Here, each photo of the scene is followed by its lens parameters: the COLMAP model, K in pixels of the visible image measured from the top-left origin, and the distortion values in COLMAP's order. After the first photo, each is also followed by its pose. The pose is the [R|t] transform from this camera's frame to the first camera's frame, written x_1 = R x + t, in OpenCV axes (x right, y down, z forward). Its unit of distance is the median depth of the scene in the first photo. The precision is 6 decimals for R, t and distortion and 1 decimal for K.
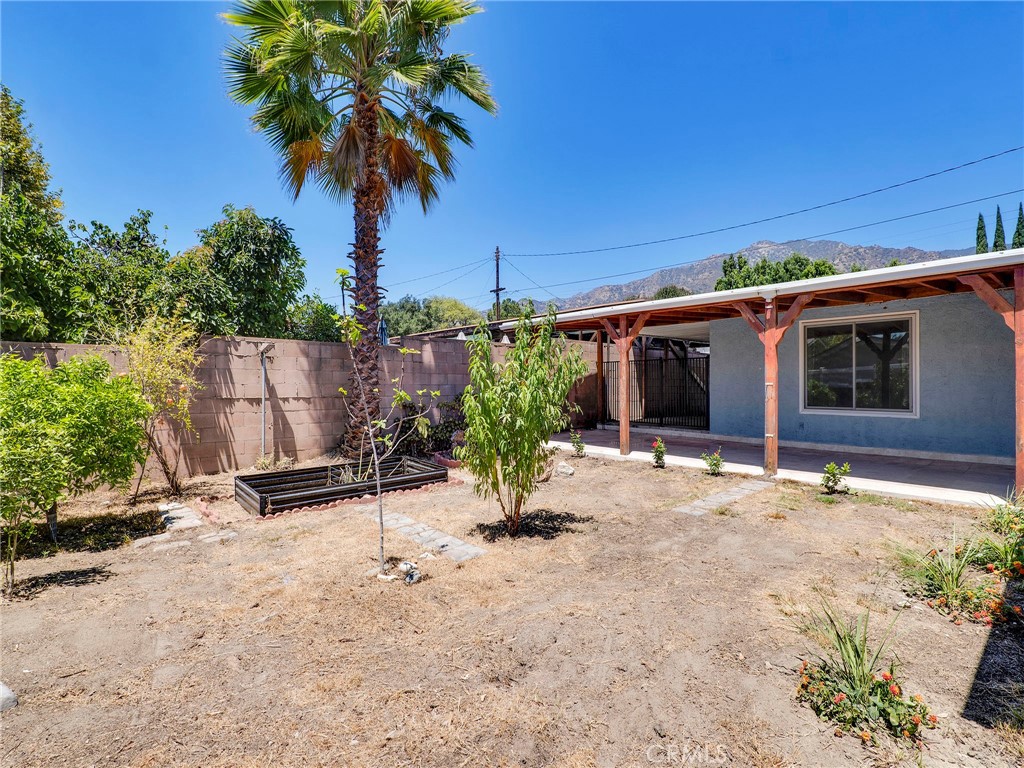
lens RADIAL K [[489.9, 0, 511.2], [0, 489.9, 384.9], [0, 0, 1]] dist [-0.017213, 0.004338]
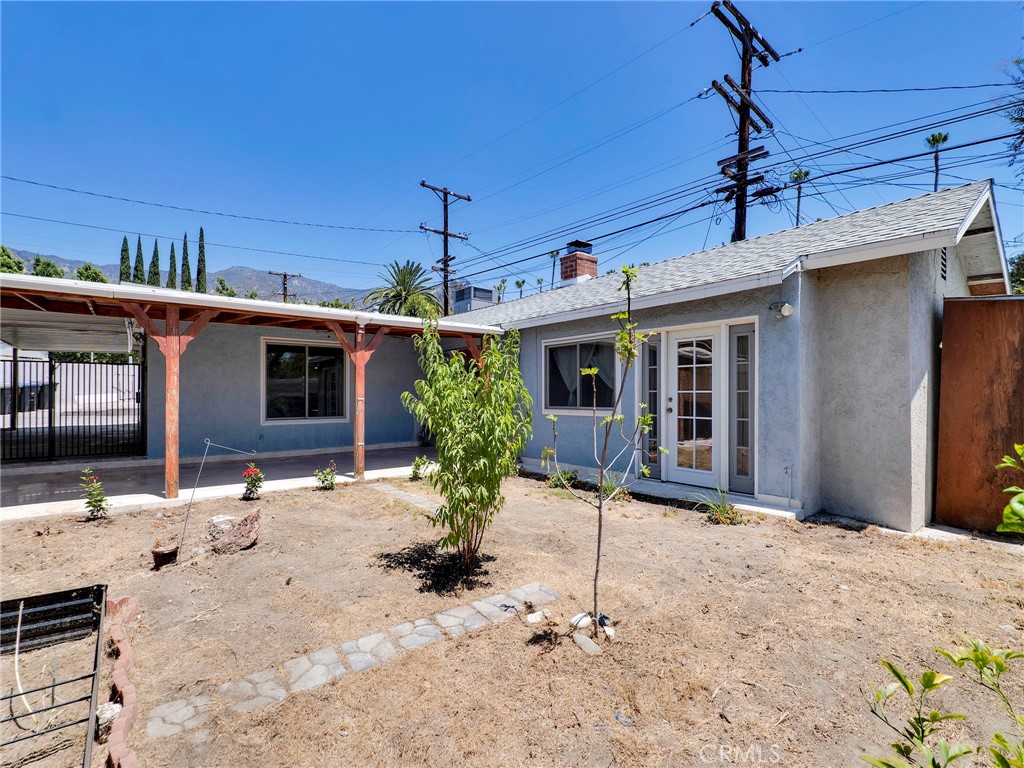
lens RADIAL K [[489.9, 0, 511.2], [0, 489.9, 384.9], [0, 0, 1]] dist [-0.017213, 0.004338]
pose [[0.027598, 0.013109, 0.999533, -0.481366], [0.002406, 0.999910, -0.013181, -0.014308], [-0.999616, 0.002769, 0.027564, 0.485146]]
